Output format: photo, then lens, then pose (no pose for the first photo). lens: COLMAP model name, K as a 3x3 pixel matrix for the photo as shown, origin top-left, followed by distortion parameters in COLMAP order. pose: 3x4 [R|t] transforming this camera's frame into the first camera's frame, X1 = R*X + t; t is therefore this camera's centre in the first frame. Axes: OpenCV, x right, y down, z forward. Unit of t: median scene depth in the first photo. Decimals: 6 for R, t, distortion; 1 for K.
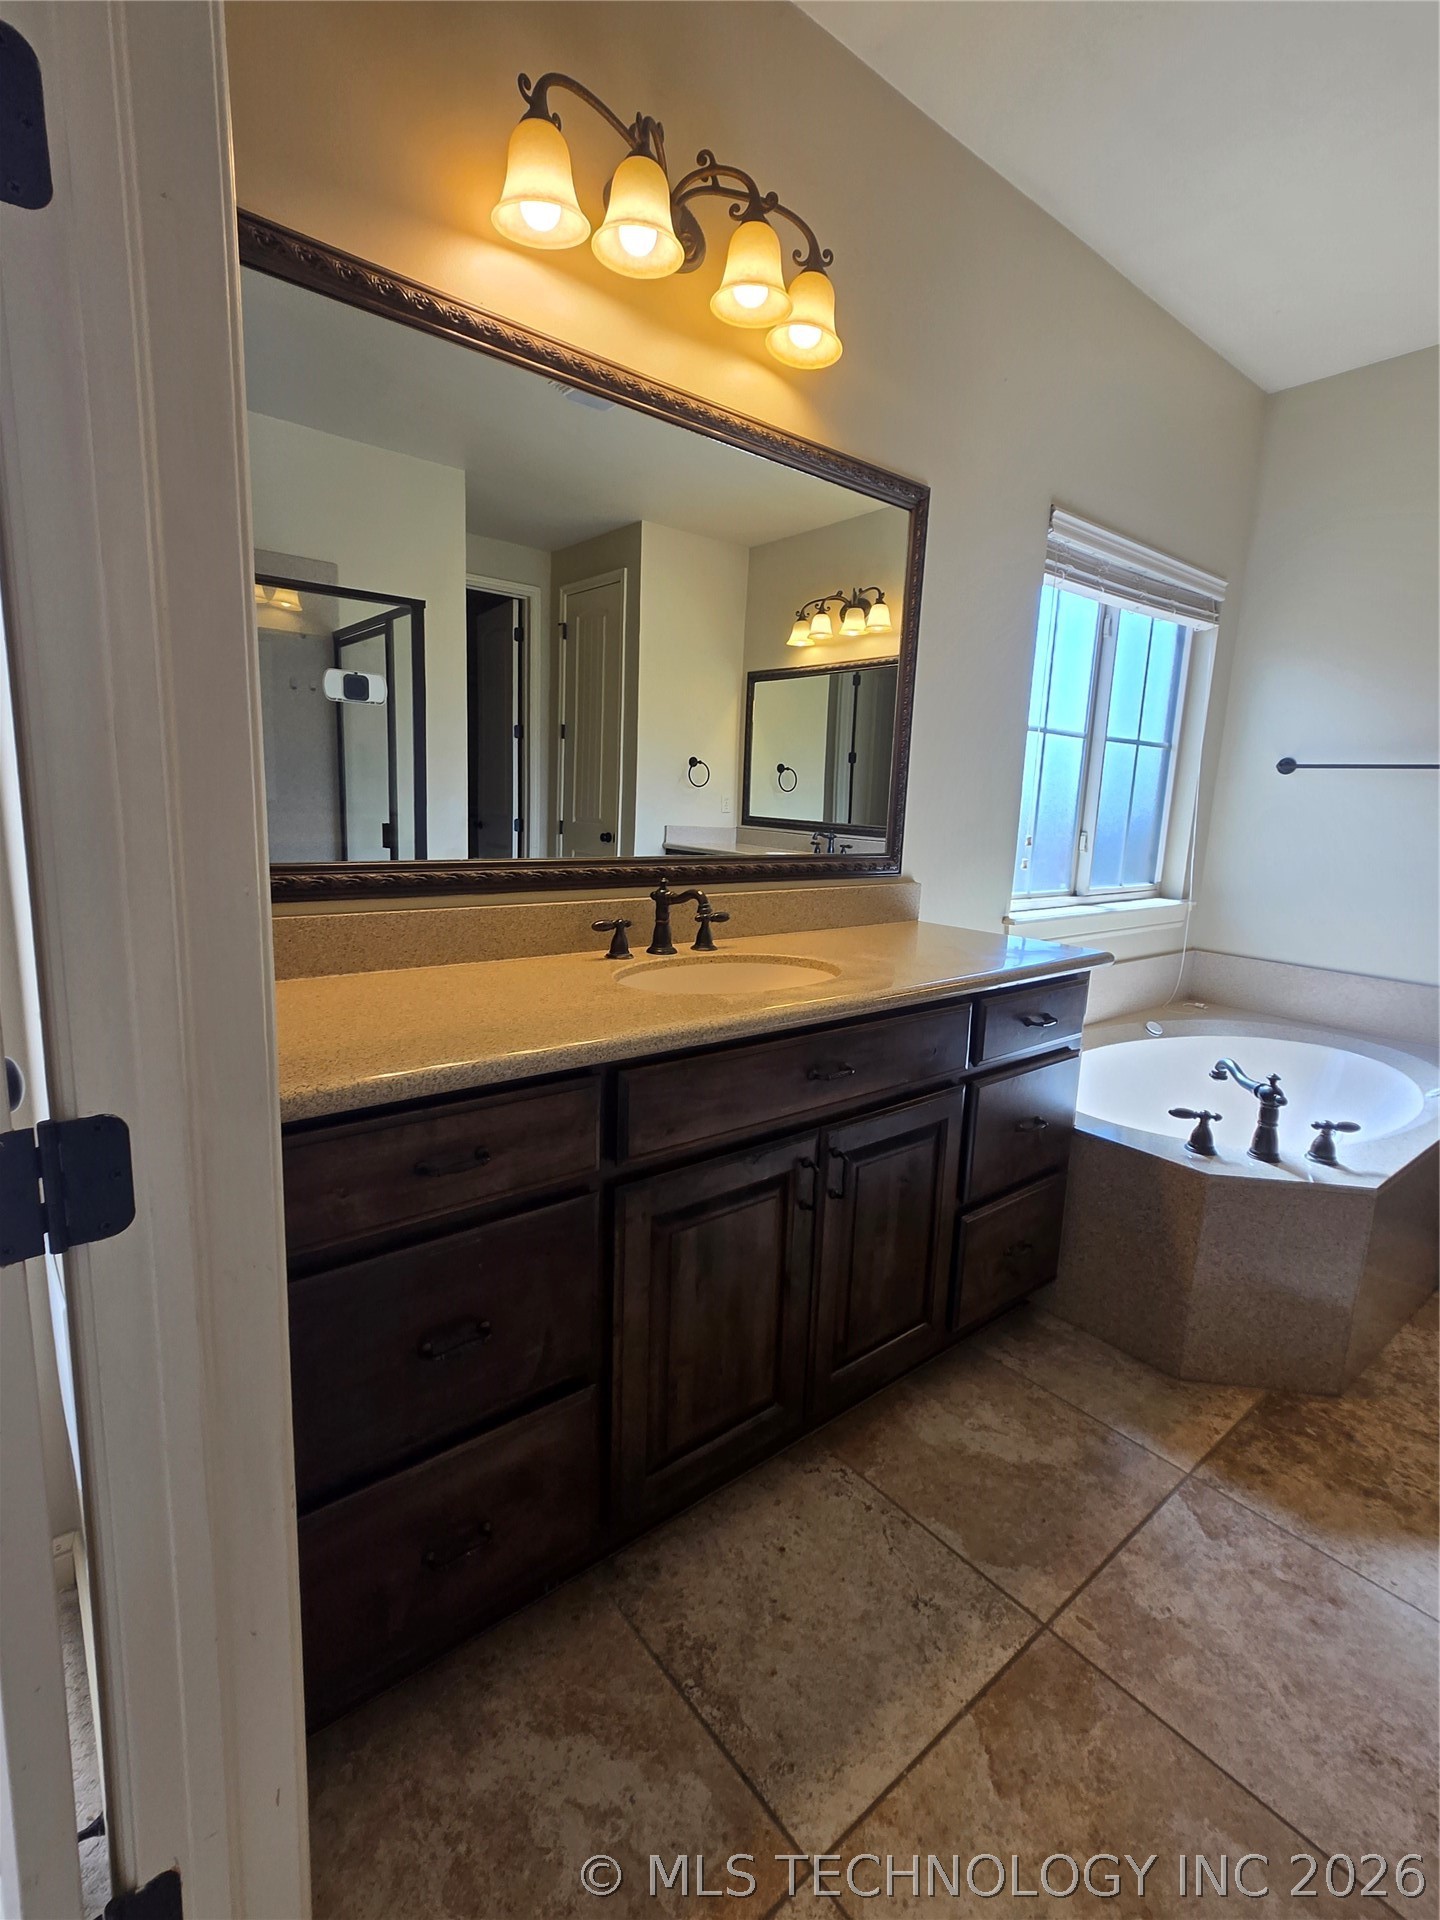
lens RADIAL K [[868.7, 0, 717.8], [0, 868.7, 963.9], [0, 0, 1]] dist [0.000138, 0.001586]
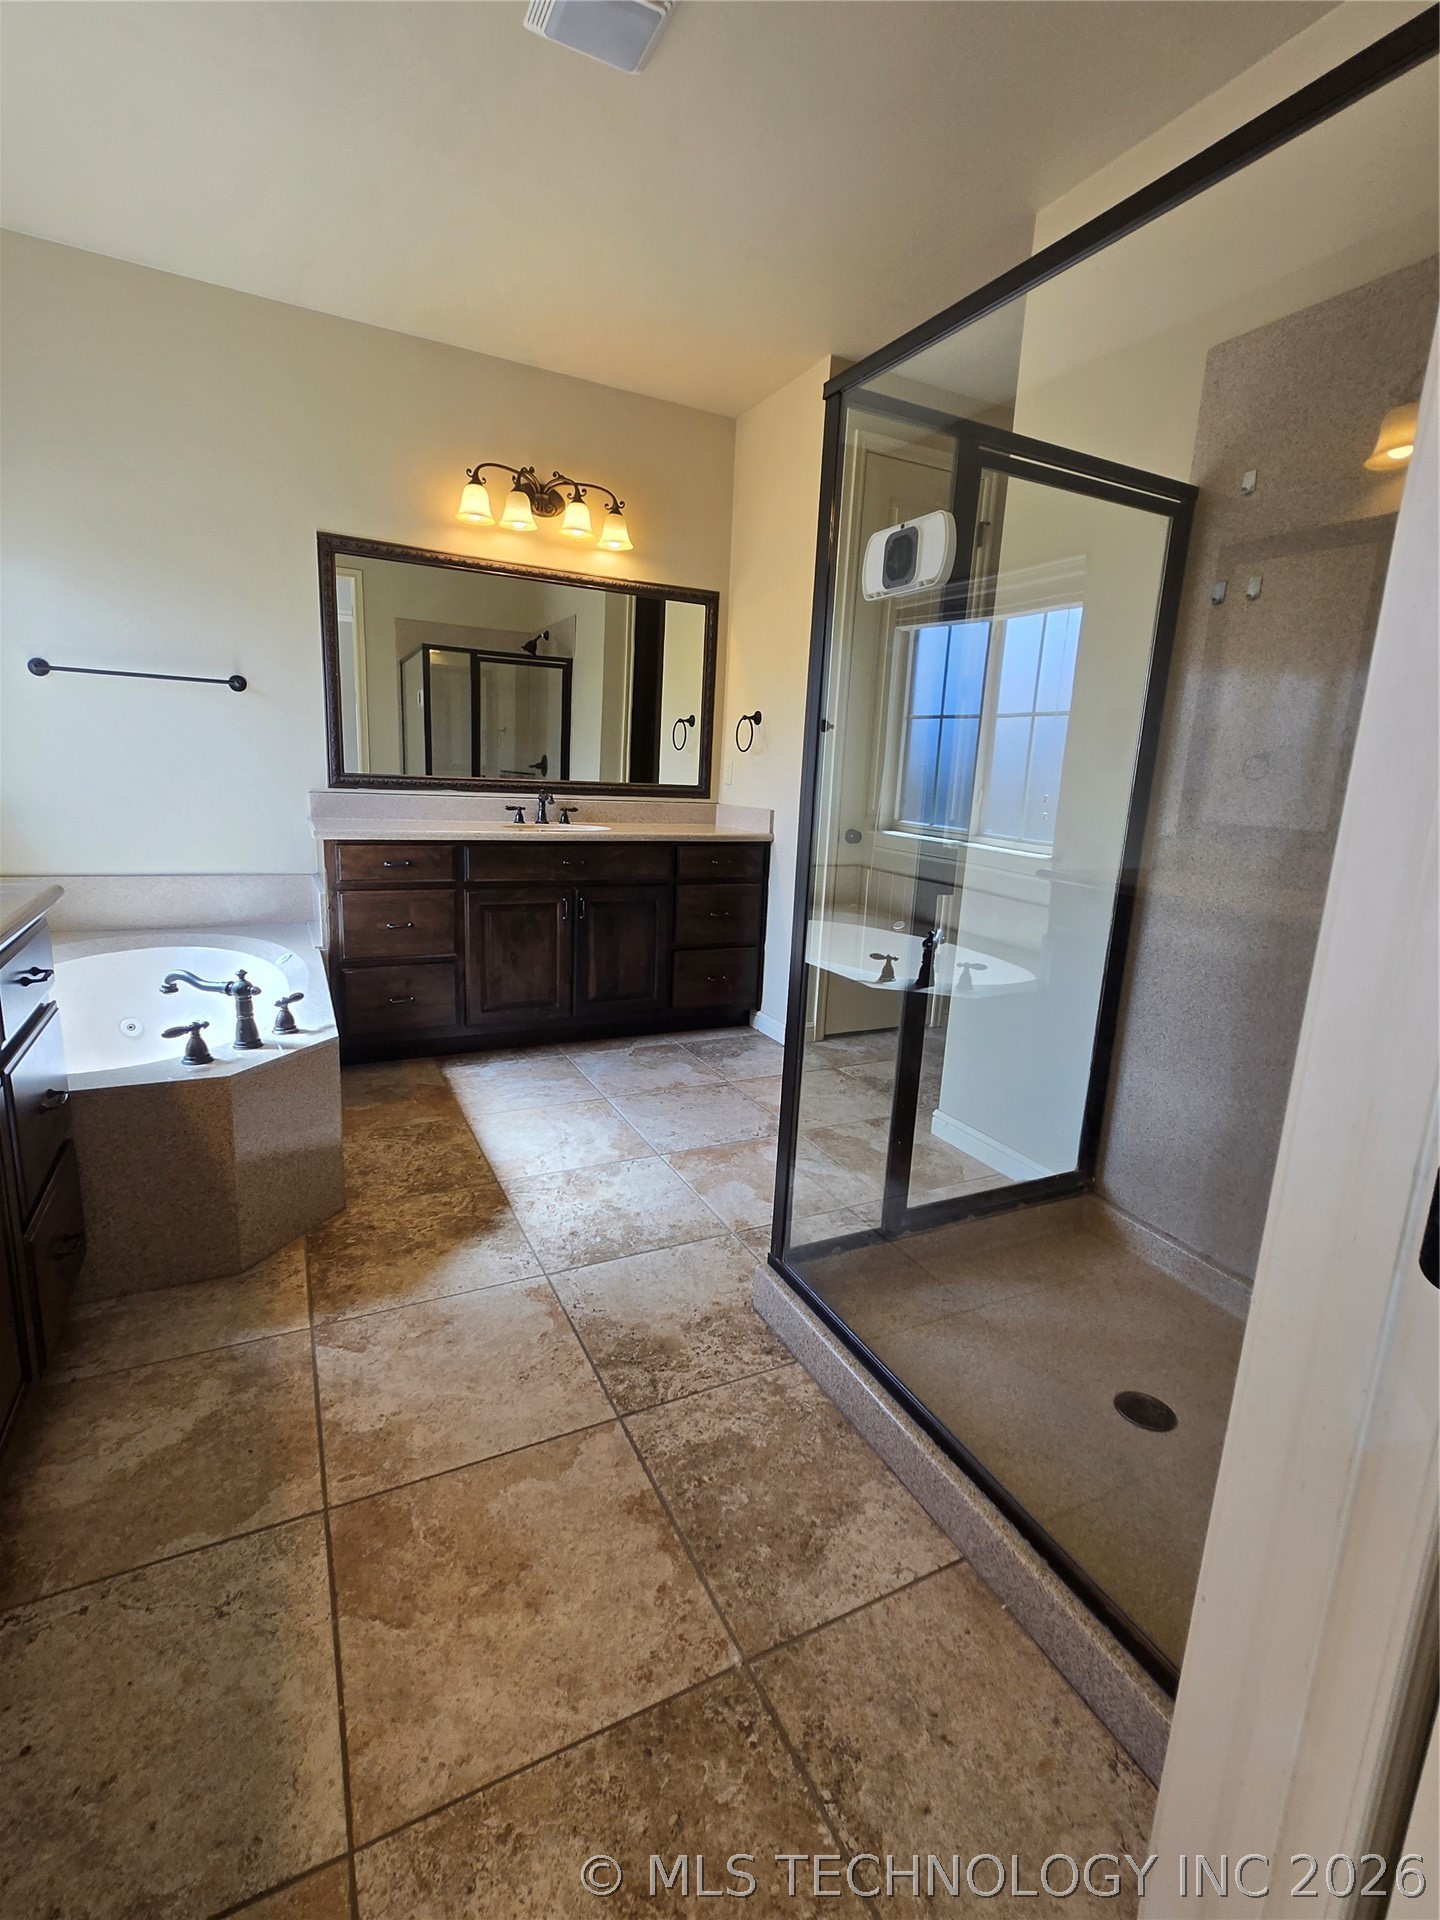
lens RADIAL K [[868.7, 0, 720.4], [0, 868.7, 957.8], [0, 0, 1]] dist [0.000138, 0.001586]
pose [[0.222508, -0.242519, 0.944285, -0.296413], [0.144352, 0.966086, 0.214103, -0.040151], [-0.964185, 0.088670, 0.249970, 0.174512]]
